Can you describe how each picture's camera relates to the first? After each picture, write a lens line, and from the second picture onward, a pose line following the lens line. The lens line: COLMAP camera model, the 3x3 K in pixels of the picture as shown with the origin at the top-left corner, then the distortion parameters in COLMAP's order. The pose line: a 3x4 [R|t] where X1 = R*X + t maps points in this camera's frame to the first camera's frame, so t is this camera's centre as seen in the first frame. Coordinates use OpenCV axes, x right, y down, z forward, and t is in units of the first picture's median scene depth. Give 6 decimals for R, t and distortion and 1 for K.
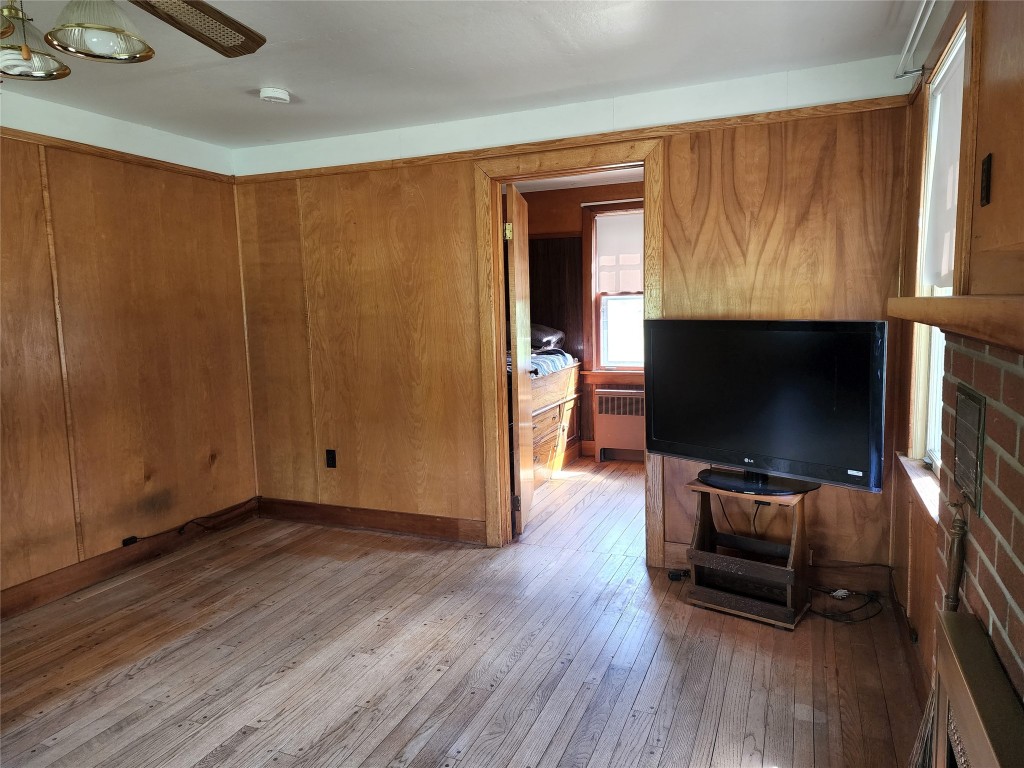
lens RADIAL K [[680.8, 0, 518.8], [0, 680.8, 380.1], [0, 0, 1]] dist [0.071506, -0.053718]
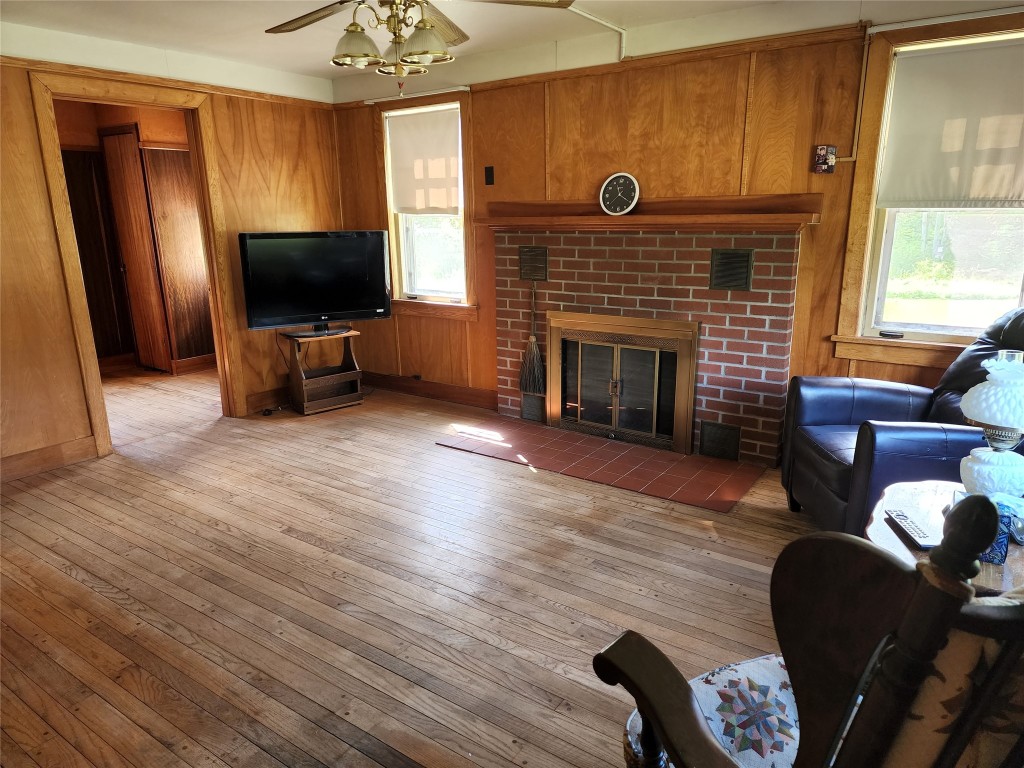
lens RADIAL K [[680.8, 0, 518.1], [0, 680.8, 390.8], [0, 0, 1]] dist [0.071506, -0.053718]
pose [[0.213482, -0.230151, 0.949450, -0.990093], [0.119421, 0.970714, 0.208454, -0.001516], [-0.969620, 0.068883, 0.234715, 0.129926]]
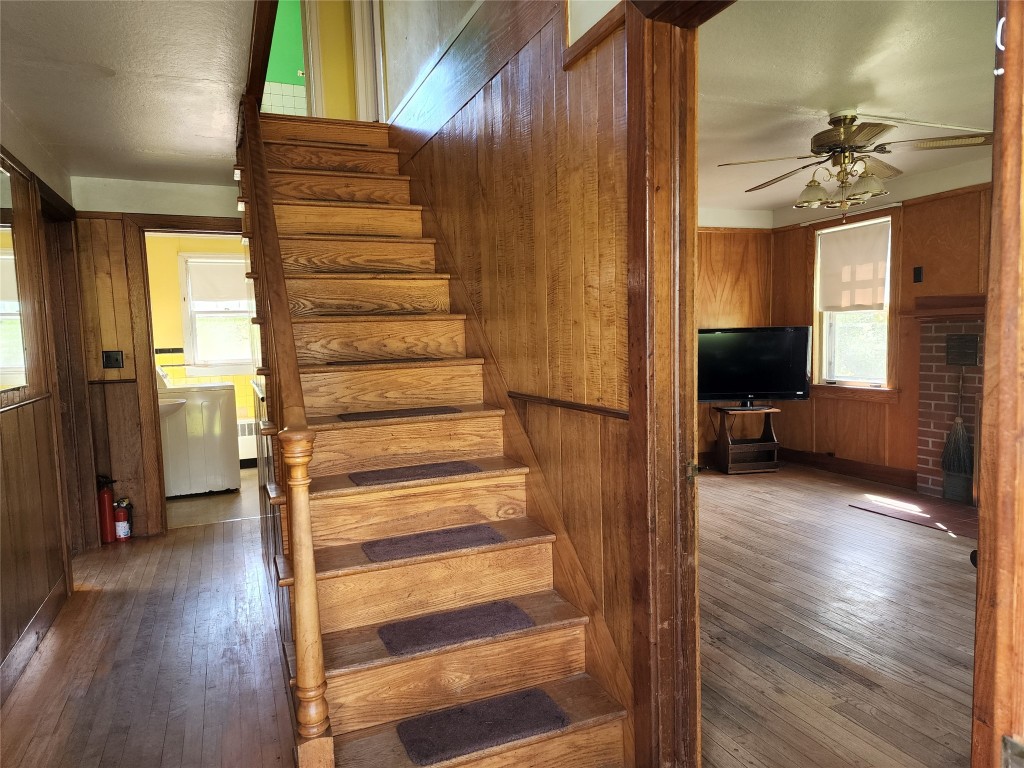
lens RADIAL K [[680.8, 0, 501.1], [0, 680.8, 391.7], [0, 0, 1]] dist [0.071506, -0.053718]
pose [[0.716367, -0.060043, 0.695136, -1.345069], [0.094140, 0.995498, -0.011028, 0.047154], [-0.691344, 0.073340, 0.718794, 0.030993]]
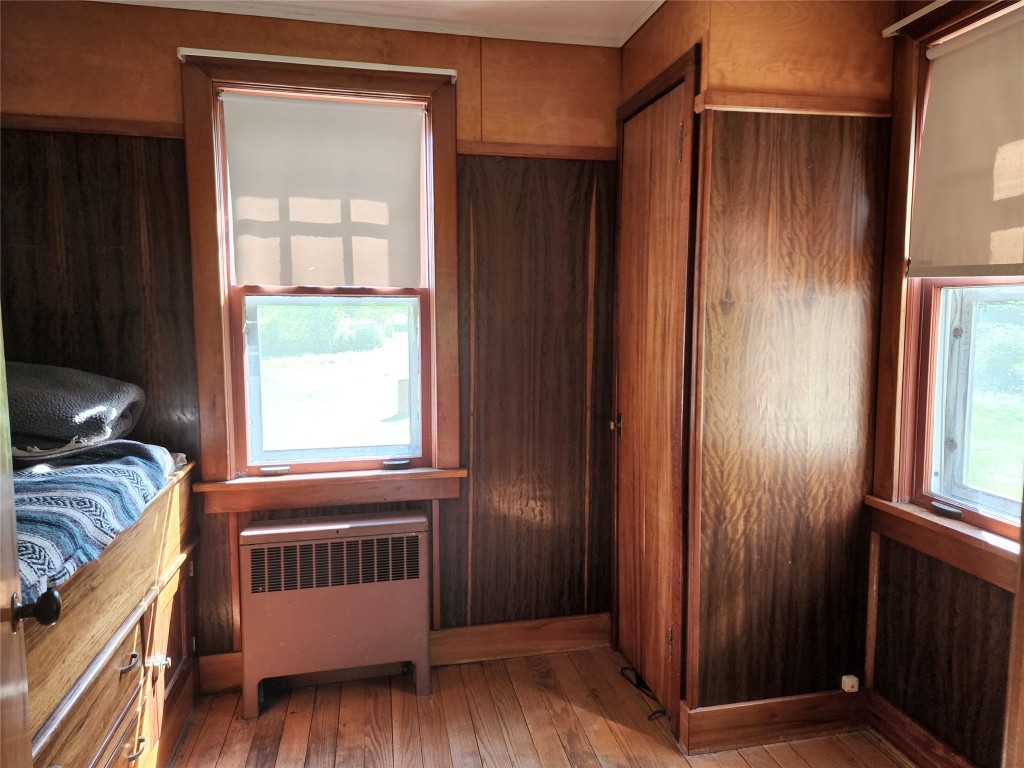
lens RADIAL K [[680.8, 0, 513.1], [0, 680.8, 375.4], [0, 0, 1]] dist [0.071506, -0.053718]
pose [[0.824295, -0.029949, 0.565368, 0.033228], [0.046433, 0.998812, -0.014790, -0.102098], [-0.564254, 0.038443, 0.824706, 0.947065]]
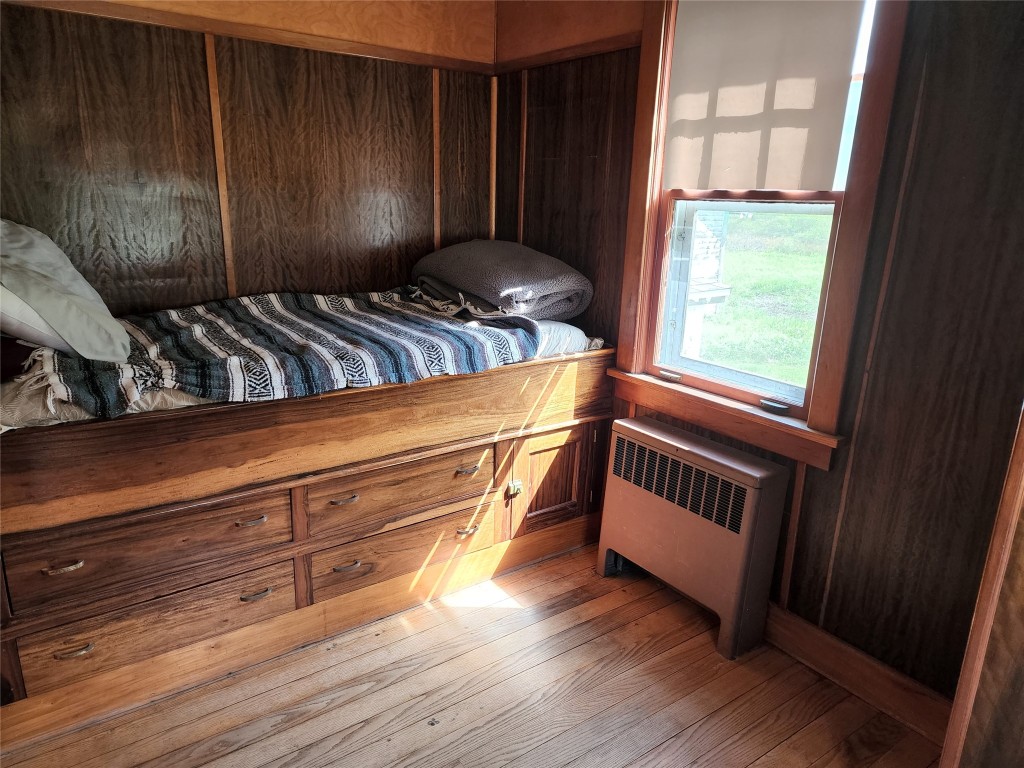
lens RADIAL K [[680.8, 0, 511.0], [0, 680.8, 381.4], [0, 0, 1]] dist [0.071506, -0.053718]
pose [[0.845605, 0.186502, -0.500170, 0.439729], [-0.108712, 0.977512, 0.180700, -0.132126], [0.522623, -0.098426, 0.846863, 0.971087]]
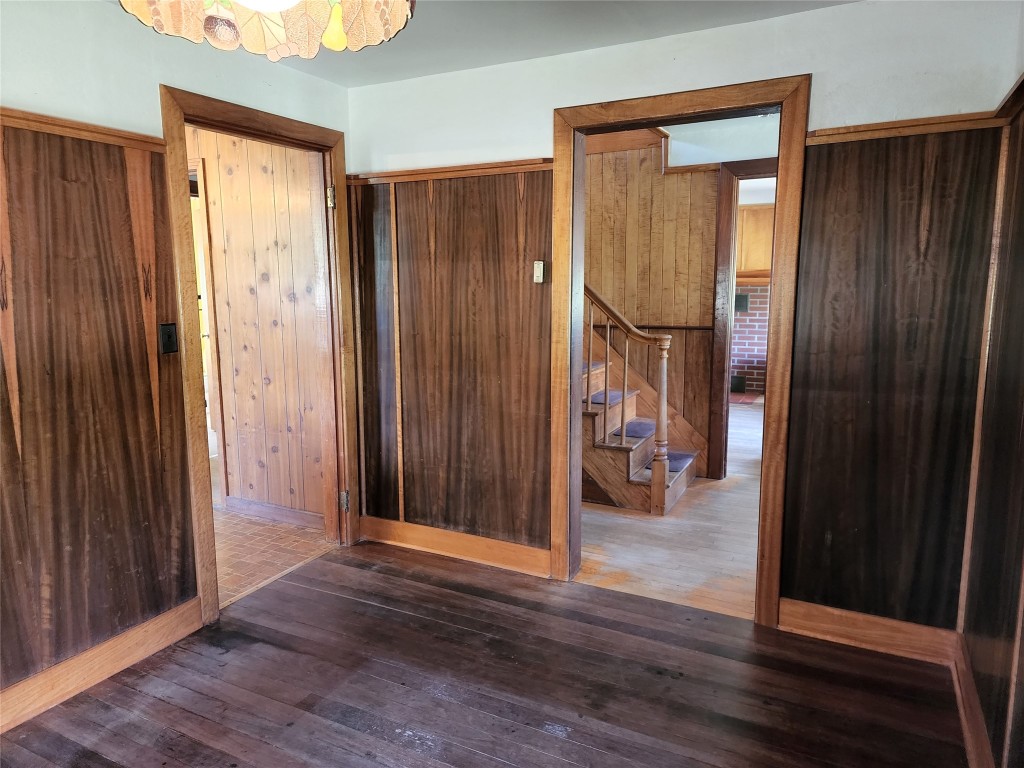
lens RADIAL K [[680.8, 0, 512.2], [0, 680.8, 378.8], [0, 0, 1]] dist [0.071506, -0.053718]
pose [[0.078759, -0.128749, 0.988545, -2.243135], [0.121086, 0.985518, 0.118708, -0.037191], [-0.989513, 0.110349, 0.093208, 0.610767]]
